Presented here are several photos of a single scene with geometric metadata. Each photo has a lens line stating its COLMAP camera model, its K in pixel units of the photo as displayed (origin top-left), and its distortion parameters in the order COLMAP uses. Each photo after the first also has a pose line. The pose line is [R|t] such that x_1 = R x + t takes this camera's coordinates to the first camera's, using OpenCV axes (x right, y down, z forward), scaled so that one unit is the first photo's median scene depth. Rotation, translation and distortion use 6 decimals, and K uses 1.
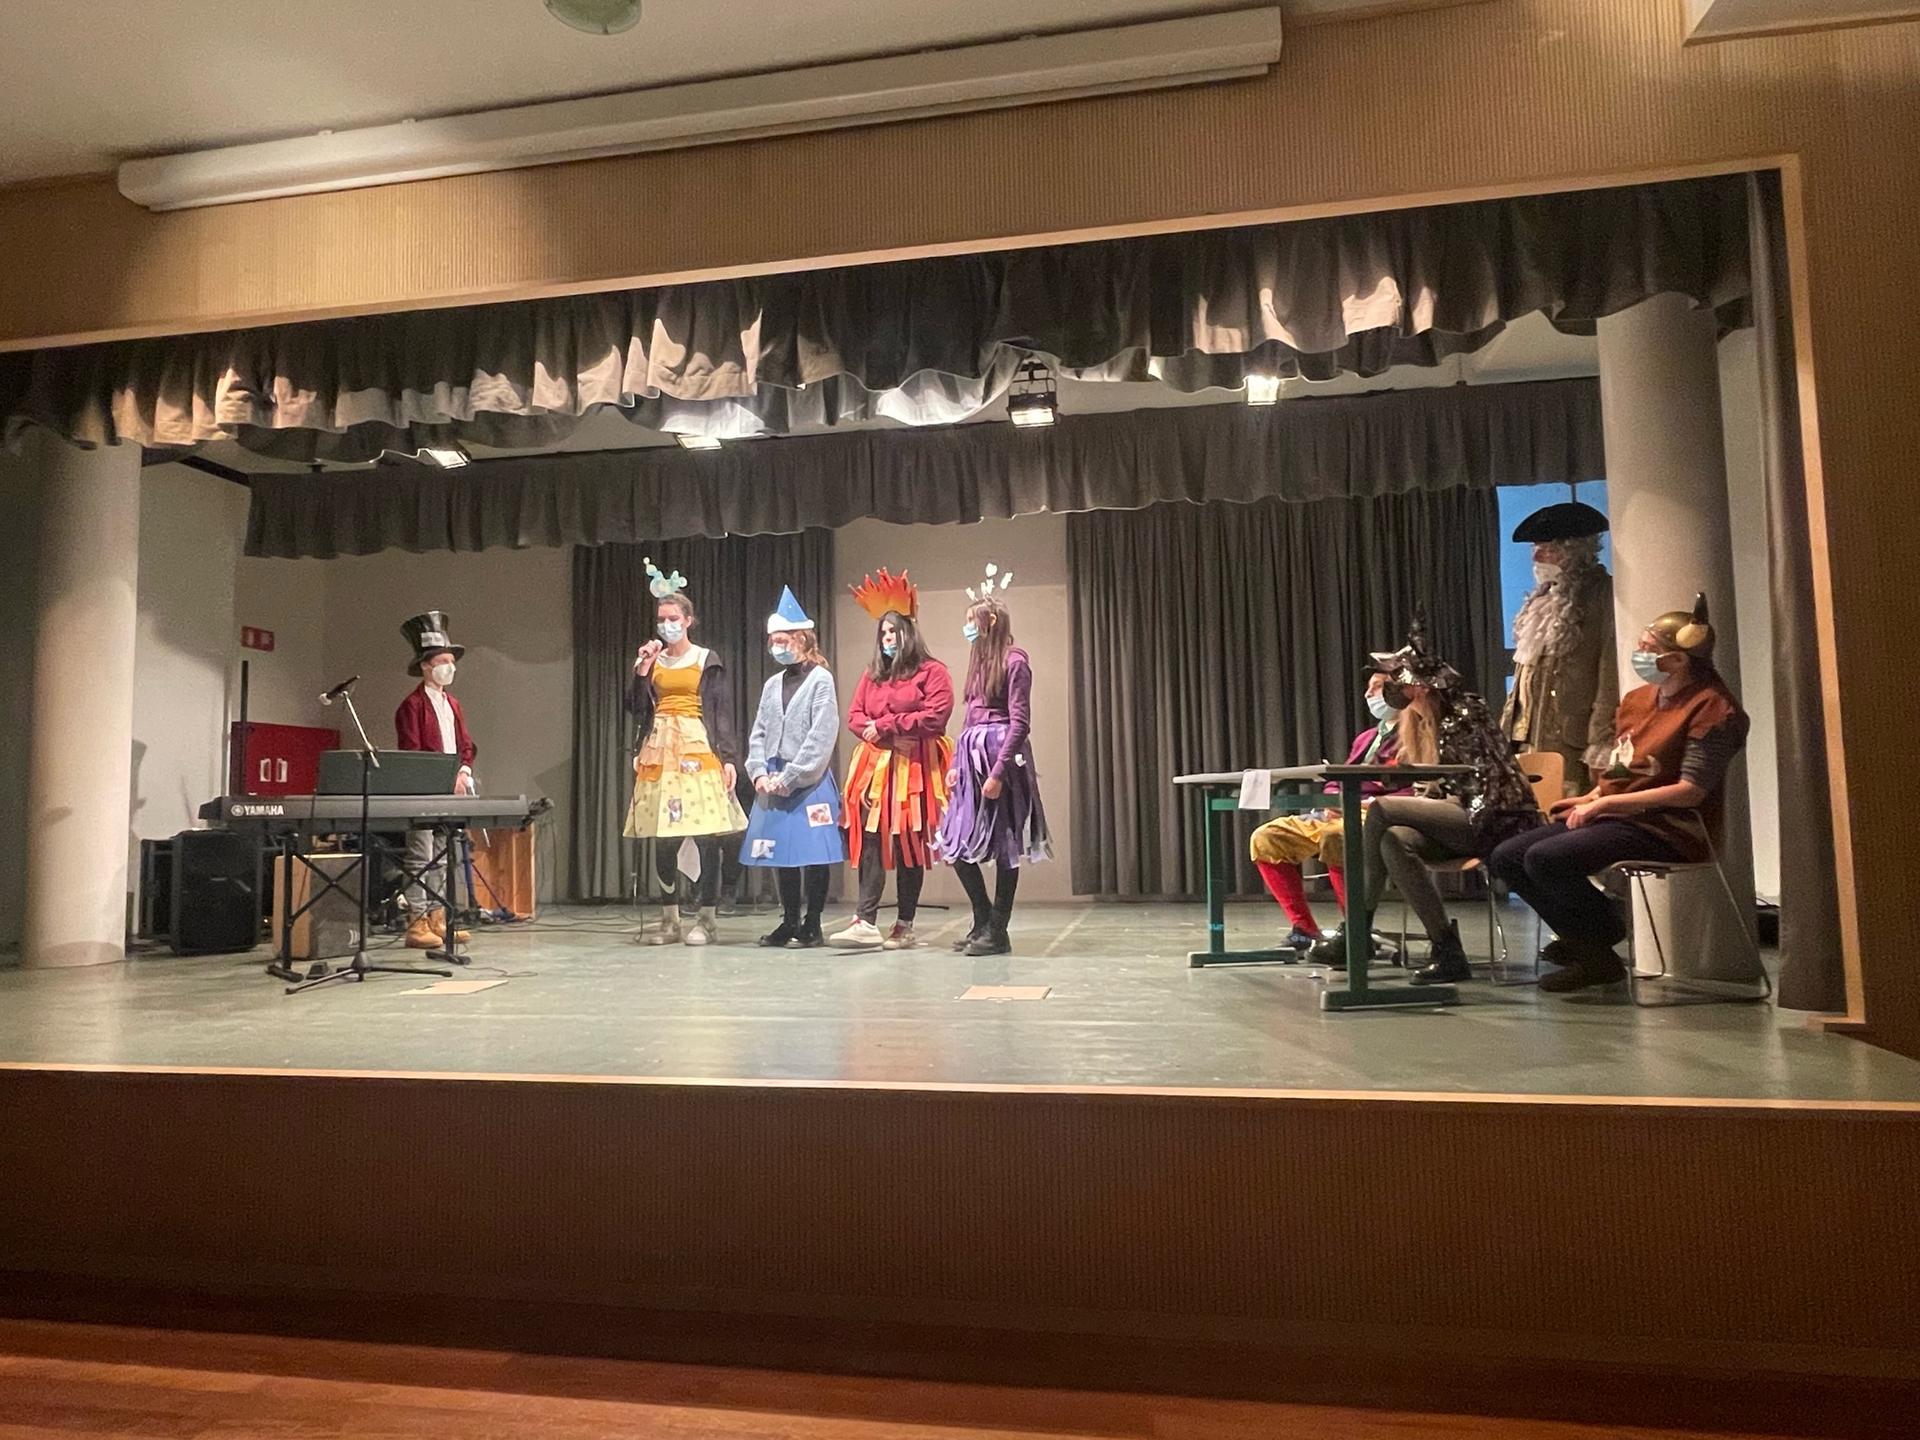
lens RADIAL K [[1216.4, 0, 969.7], [0, 1216.4, 717.8], [0, 0, 1]] dist [-0.005113, 0.002085]
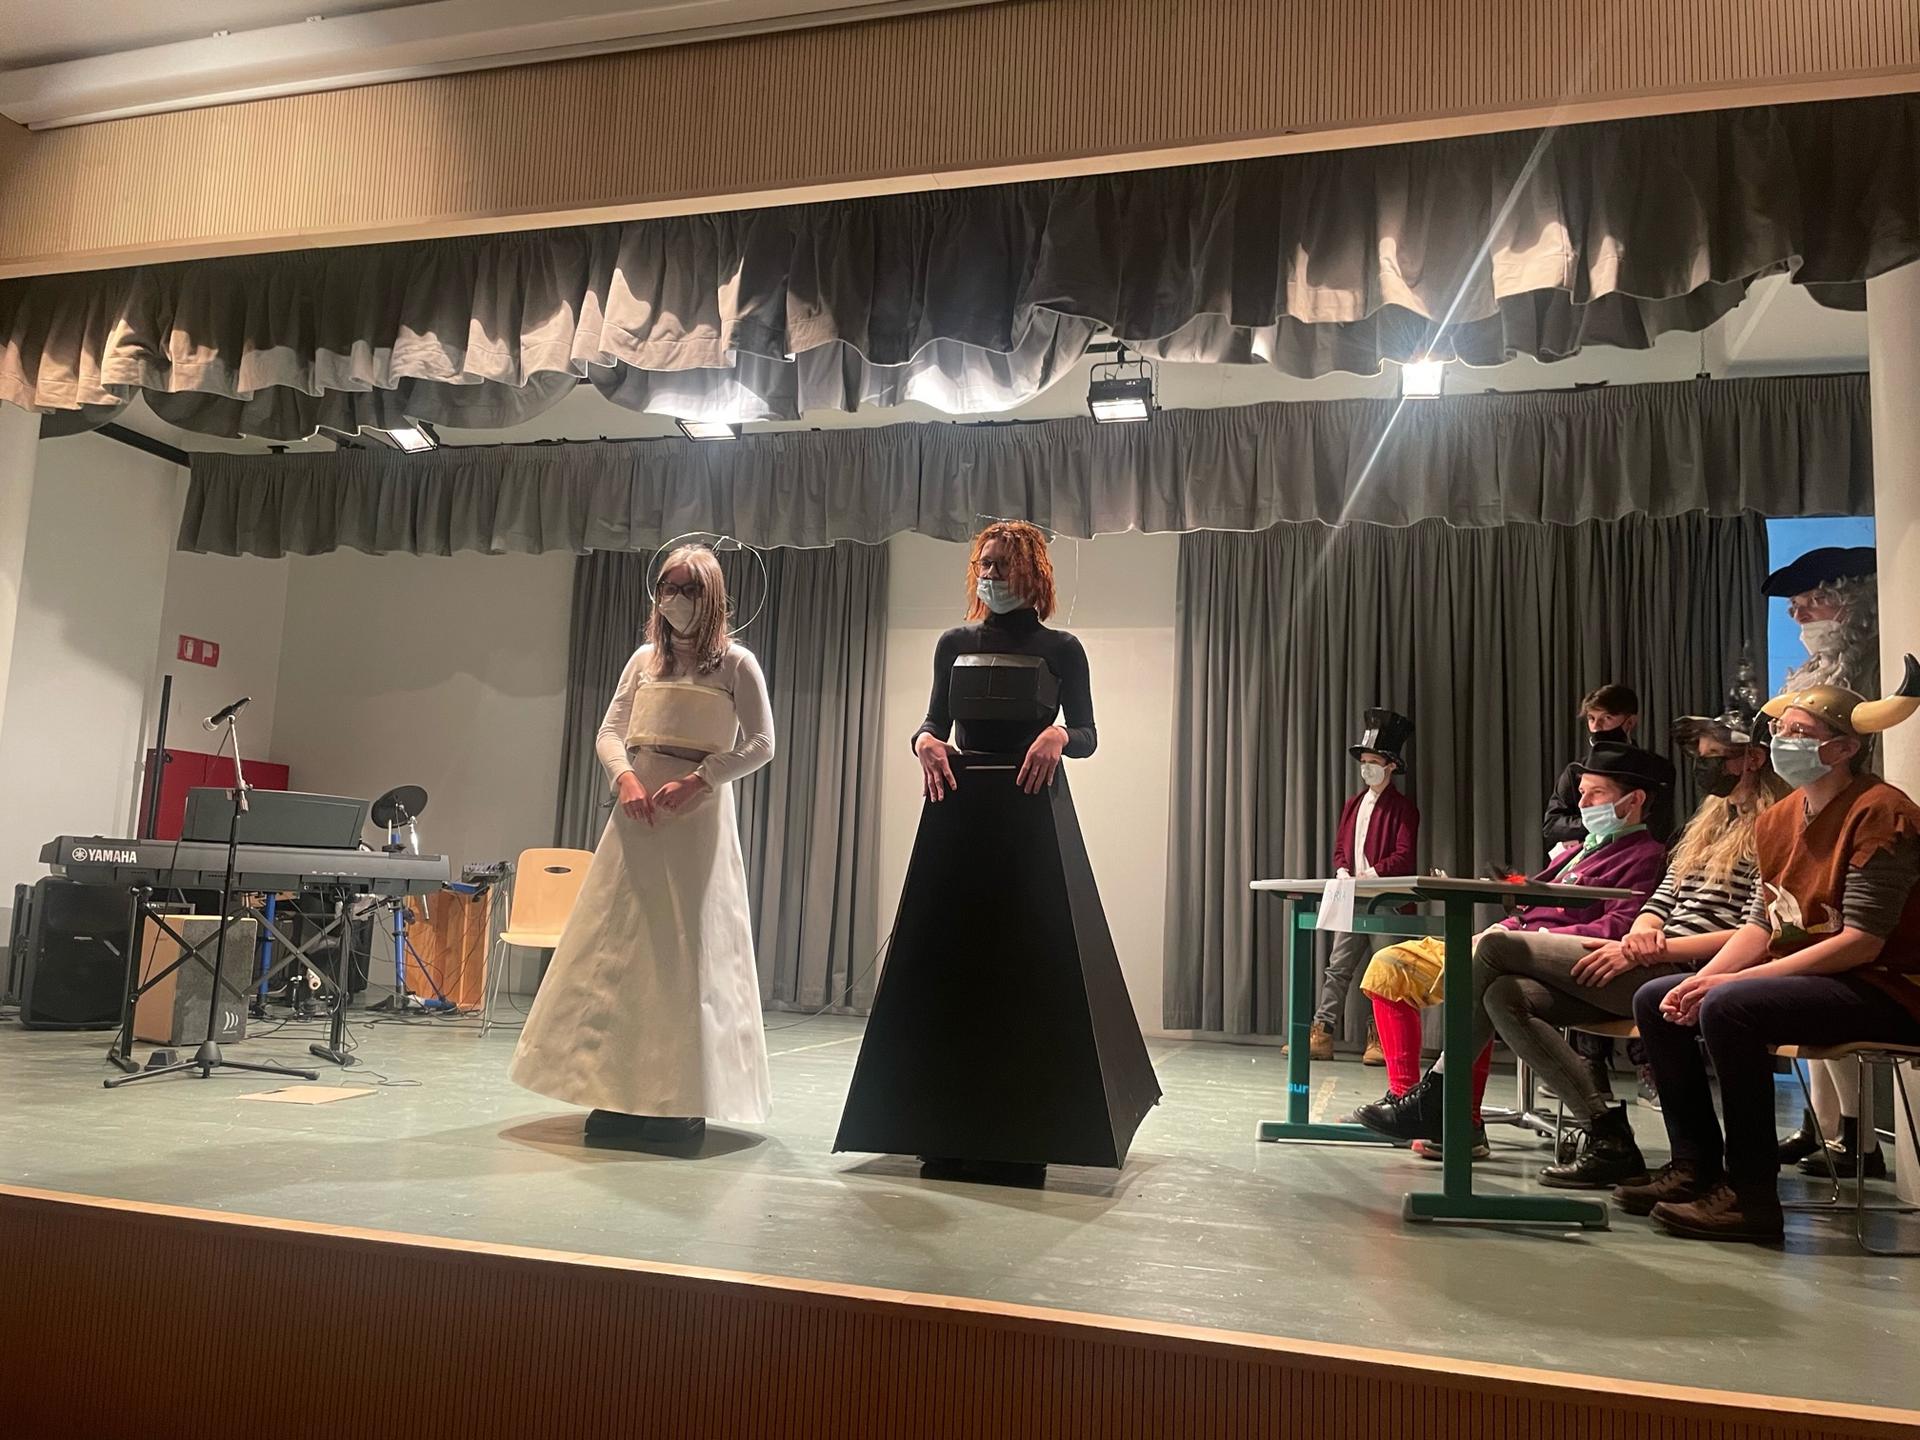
lens RADIAL K [[1501.2, 0, 954.8], [0, 1501.2, 712.8], [0, 0, 1]] dist [0.080158, -0.114977]
pose [[0.992342, 0.048220, -0.113717, 0.085232], [-0.054094, 0.997326, -0.049144, 0.000528], [0.111043, 0.054919, 0.992297, 0.047899]]
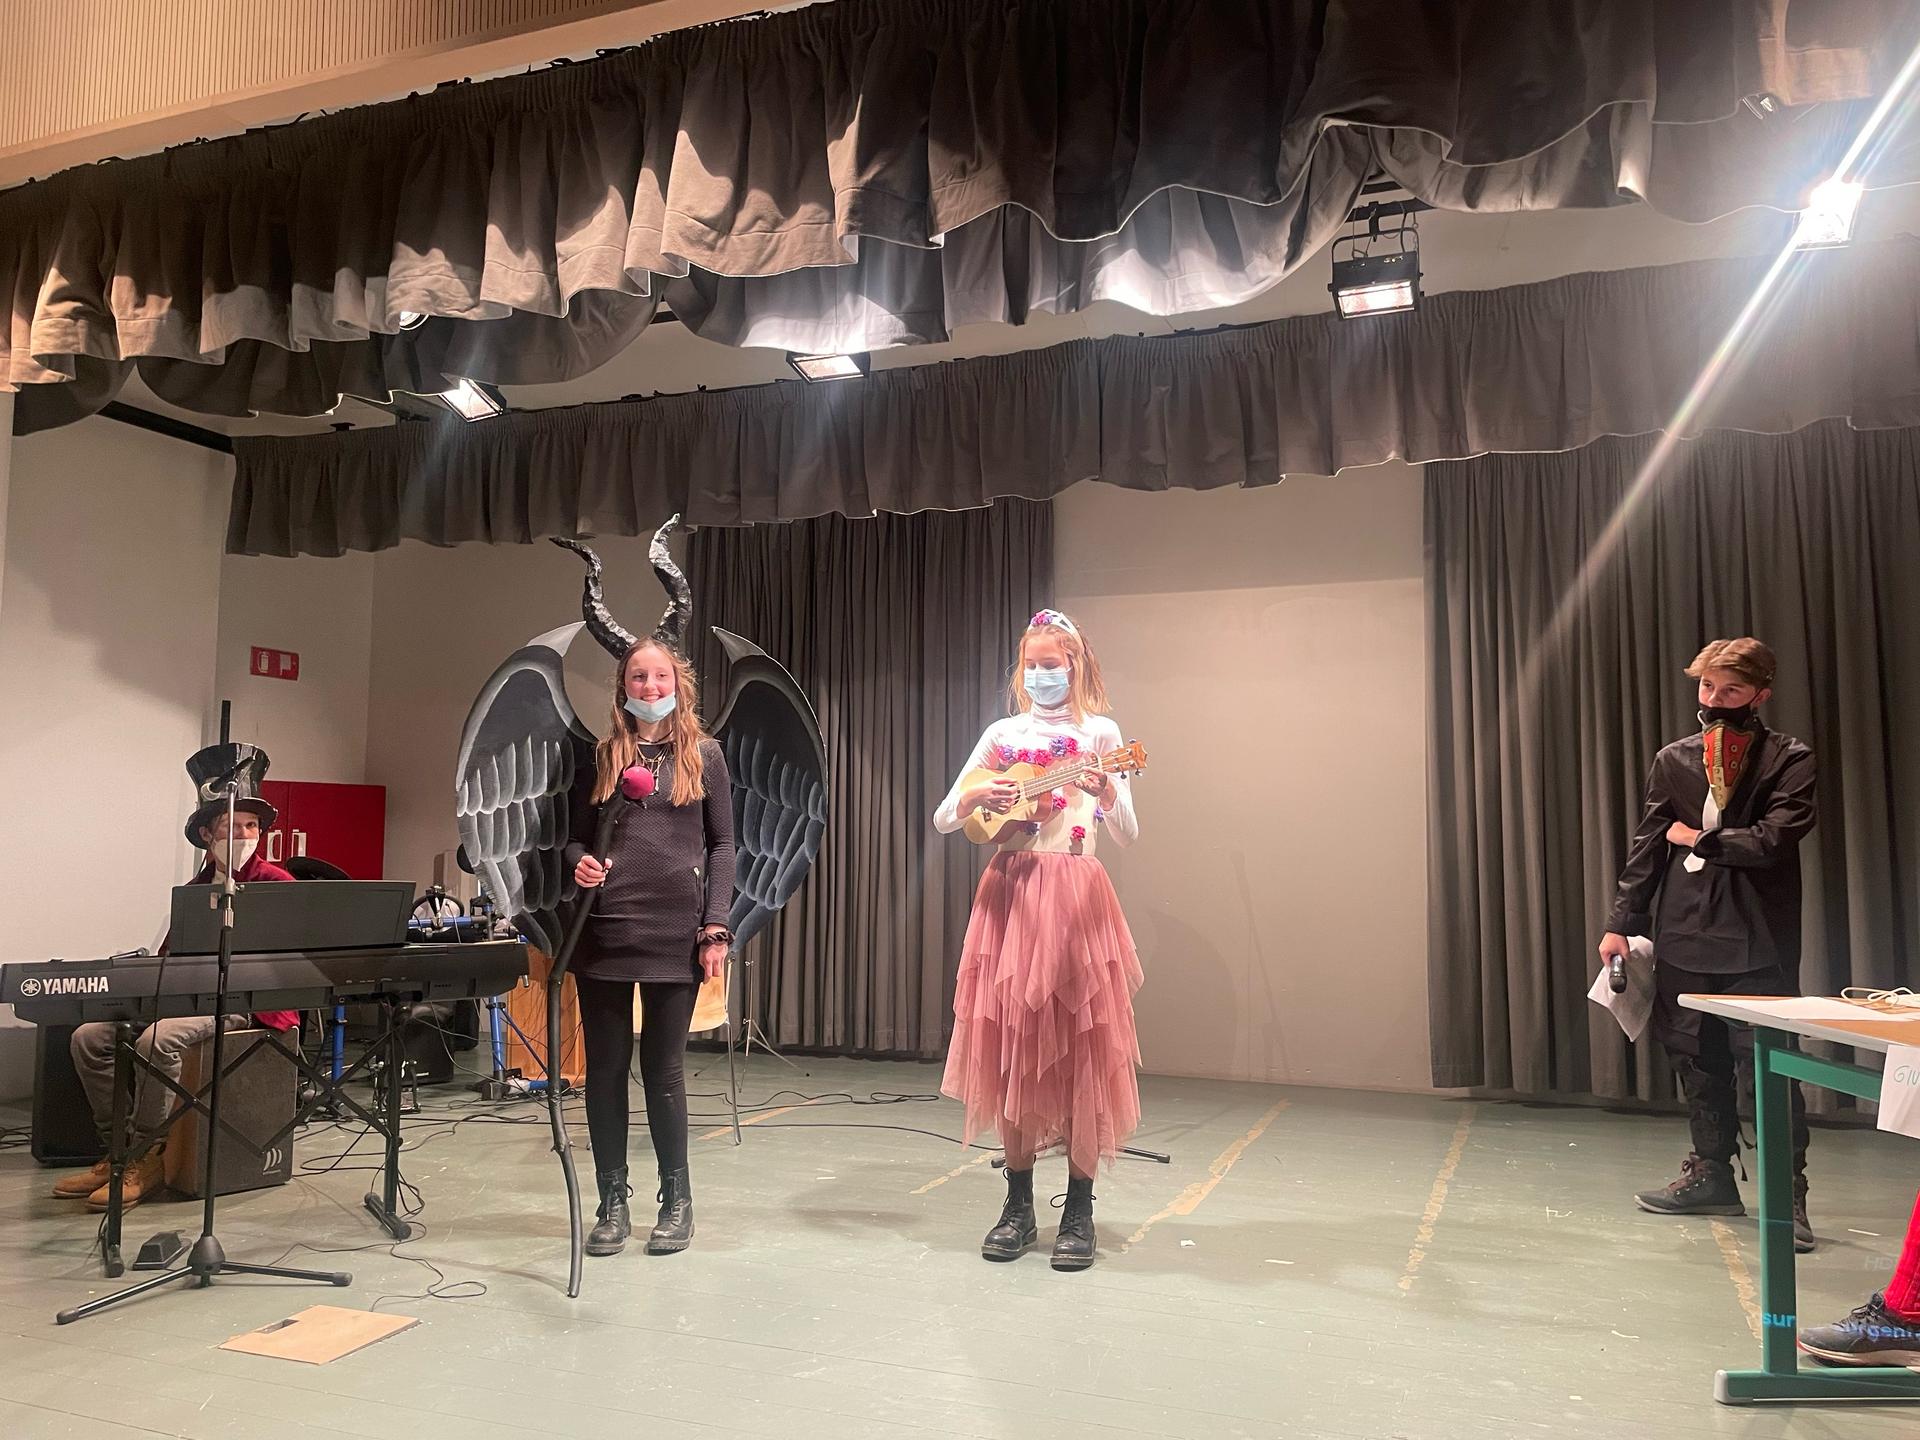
lens RADIAL K [[1501.2, 0, 954.8], [0, 1501.2, 712.8], [0, 0, 1]] dist [0.080158, -0.114977]
pose [[0.978777, 0.006518, -0.204824, 0.006230], [-0.008117, 0.999943, -0.006970, -0.056965], [0.204766, 0.008485, 0.978774, 0.332426]]
